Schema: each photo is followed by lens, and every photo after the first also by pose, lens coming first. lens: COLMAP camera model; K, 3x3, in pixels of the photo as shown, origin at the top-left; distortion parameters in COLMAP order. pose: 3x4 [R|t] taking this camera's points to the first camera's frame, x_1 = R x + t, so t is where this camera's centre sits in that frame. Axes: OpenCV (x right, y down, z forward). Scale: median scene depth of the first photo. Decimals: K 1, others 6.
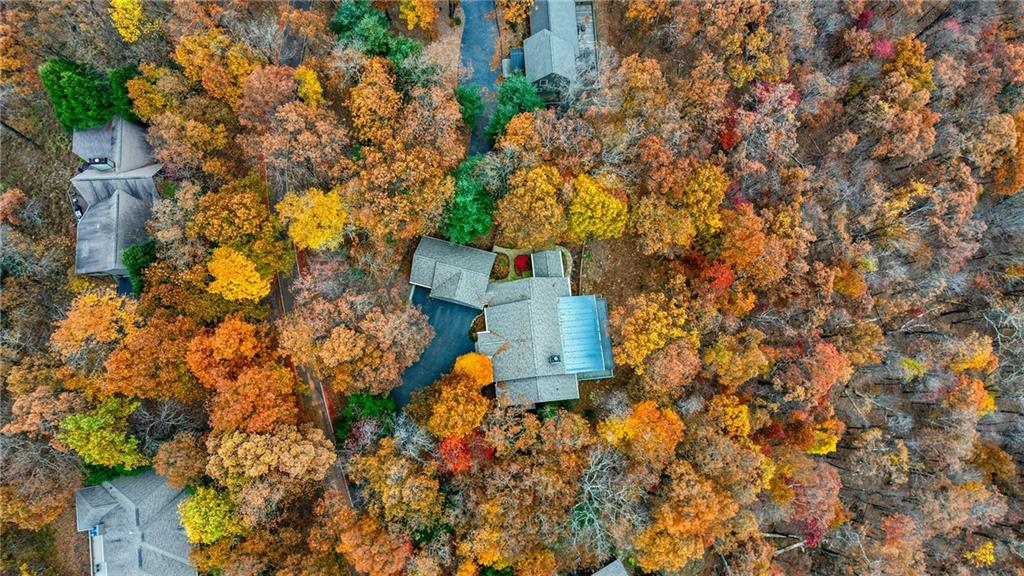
lens RADIAL K [[706.5, 0, 512.0], [0, 706.5, 288.0], [0, 0, 1]] dist [0.081329, -0.074364]
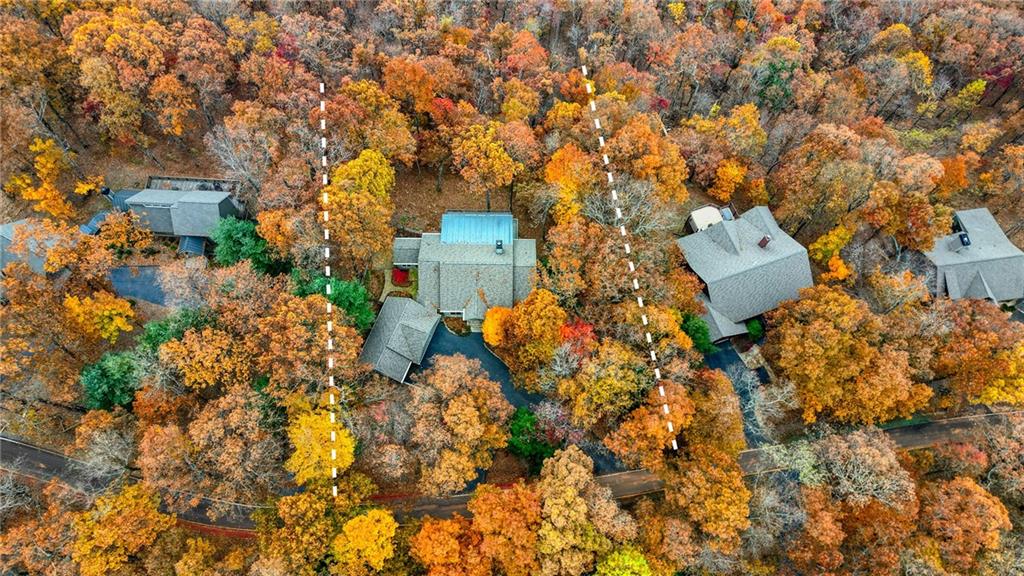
lens RADIAL K [[706.5, 0, 512.0], [0, 706.5, 288.0], [0, 0, 1]] dist [0.081329, -0.074364]
pose [[0.109627, -0.929839, 0.351256, -0.382848], [0.977631, 0.164684, 0.130832, -0.009544], [-0.179499, 0.329056, 0.927093, 0.024574]]
